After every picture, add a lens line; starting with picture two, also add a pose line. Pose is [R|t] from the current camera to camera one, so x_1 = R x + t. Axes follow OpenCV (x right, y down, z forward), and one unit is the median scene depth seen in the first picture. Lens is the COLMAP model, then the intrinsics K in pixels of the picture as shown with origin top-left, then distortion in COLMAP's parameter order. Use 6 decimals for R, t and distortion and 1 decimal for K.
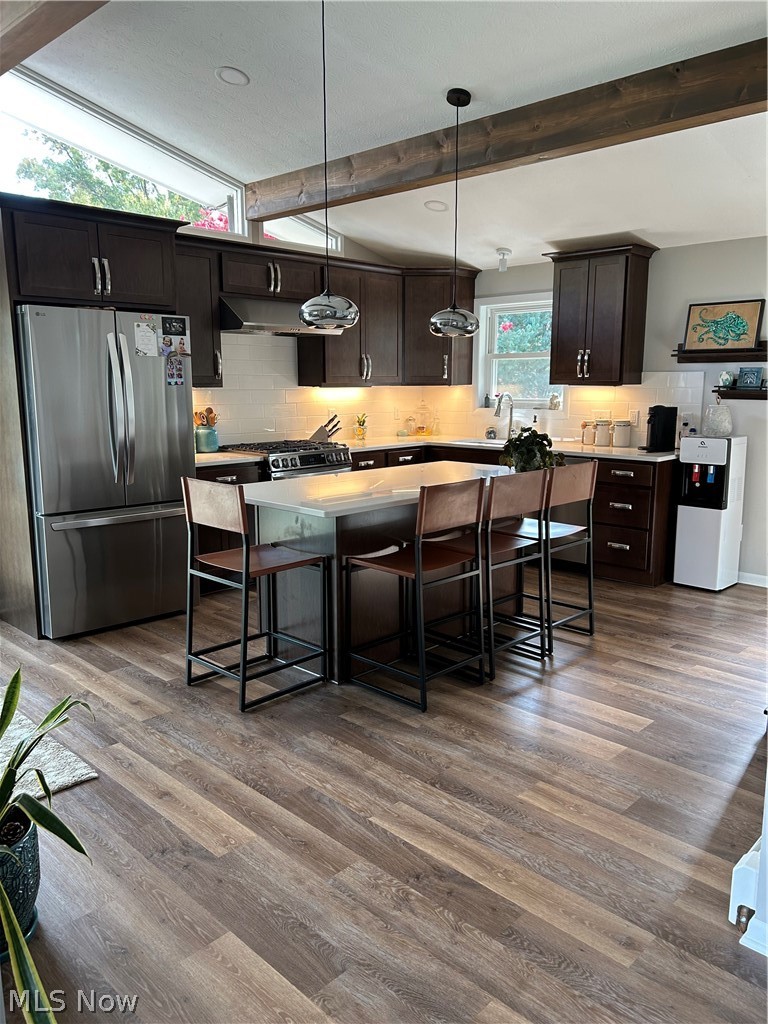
lens RADIAL K [[767.4, 0, 379.4], [0, 767.4, 510.3], [0, 0, 1]] dist [0.002621, -0.000815]
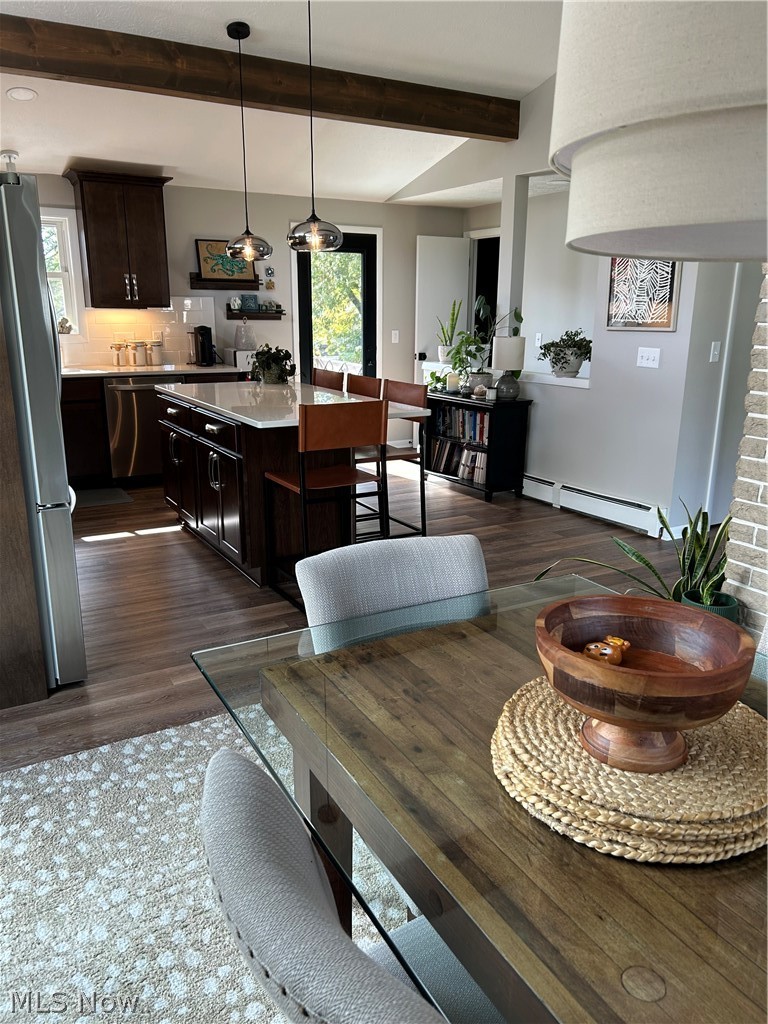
lens RADIAL K [[767.4, 0, 384.6], [0, 767.4, 516.1], [0, 0, 1]] dist [0.002621, -0.000815]
pose [[0.274757, -0.248621, 0.928814, -0.806781], [0.155803, 0.964738, 0.212148, -0.066877], [-0.948807, 0.086423, 0.303804, 0.439485]]
